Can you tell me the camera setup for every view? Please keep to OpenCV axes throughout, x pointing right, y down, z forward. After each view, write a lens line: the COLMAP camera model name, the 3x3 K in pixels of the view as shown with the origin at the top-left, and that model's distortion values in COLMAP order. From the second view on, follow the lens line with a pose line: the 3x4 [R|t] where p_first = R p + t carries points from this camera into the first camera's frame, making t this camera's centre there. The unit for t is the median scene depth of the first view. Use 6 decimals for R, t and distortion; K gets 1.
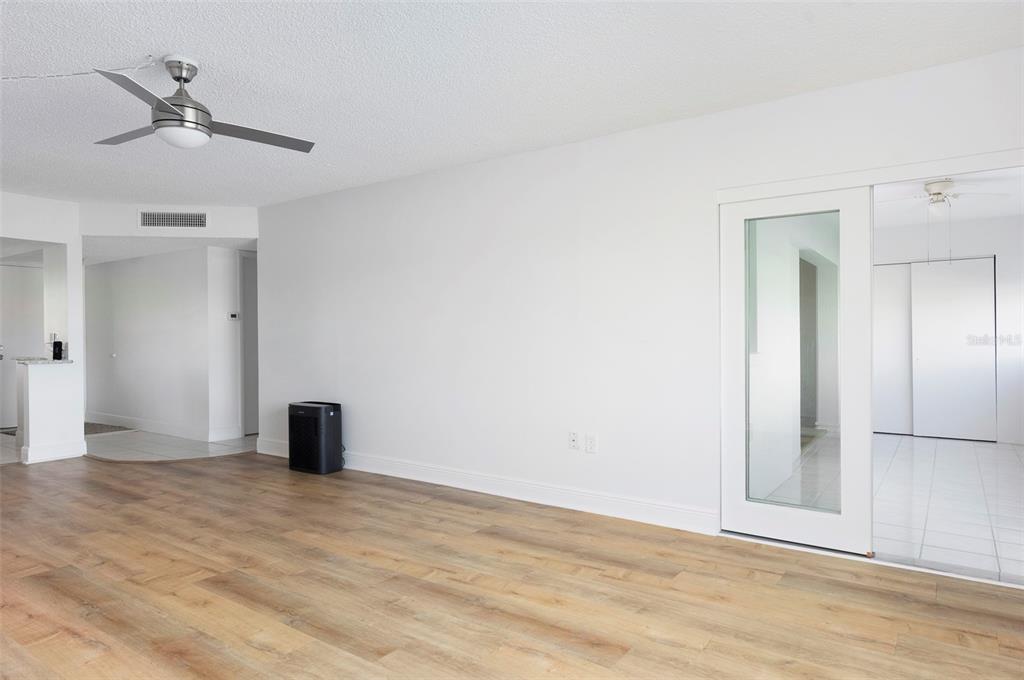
lens RADIAL K [[592.4, 0, 512.0], [0, 592.4, 340.0], [0, 0, 1]] dist [0.014035, -0.020498]
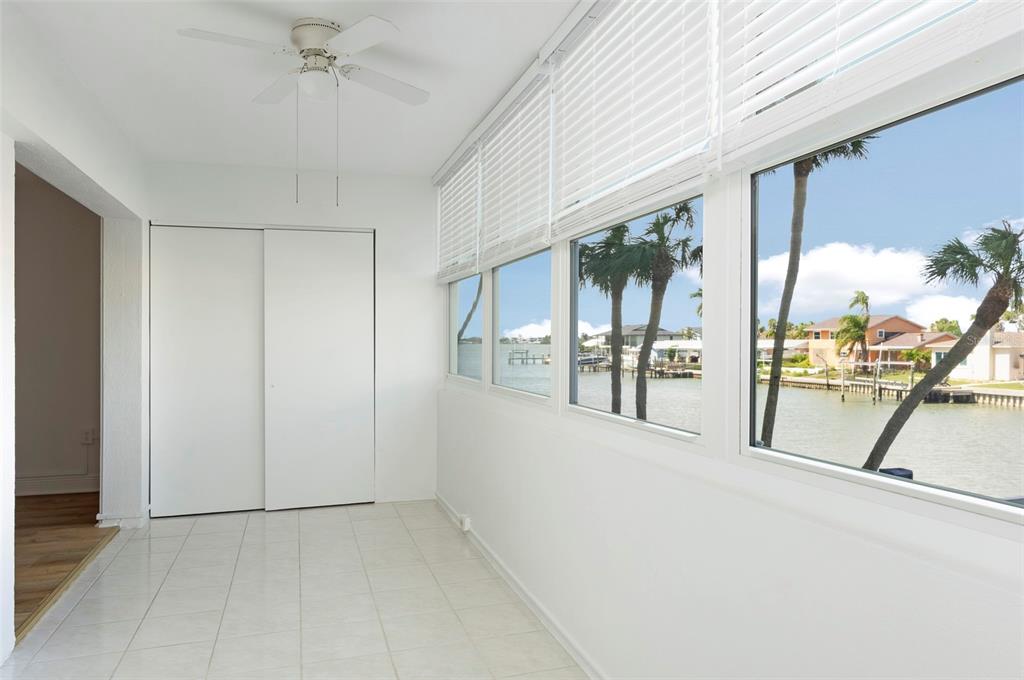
lens RADIAL K [[702.1, 0, 512.0], [0, 702.1, 340.0], [0, 0, 1]] dist [0.017195, -0.004156]
pose [[0.596121, -0.003099, 0.802889, 0.264718], [-0.007818, 0.999923, 0.009664, -0.023137], [-0.802857, -0.012038, 0.596051, 0.394075]]
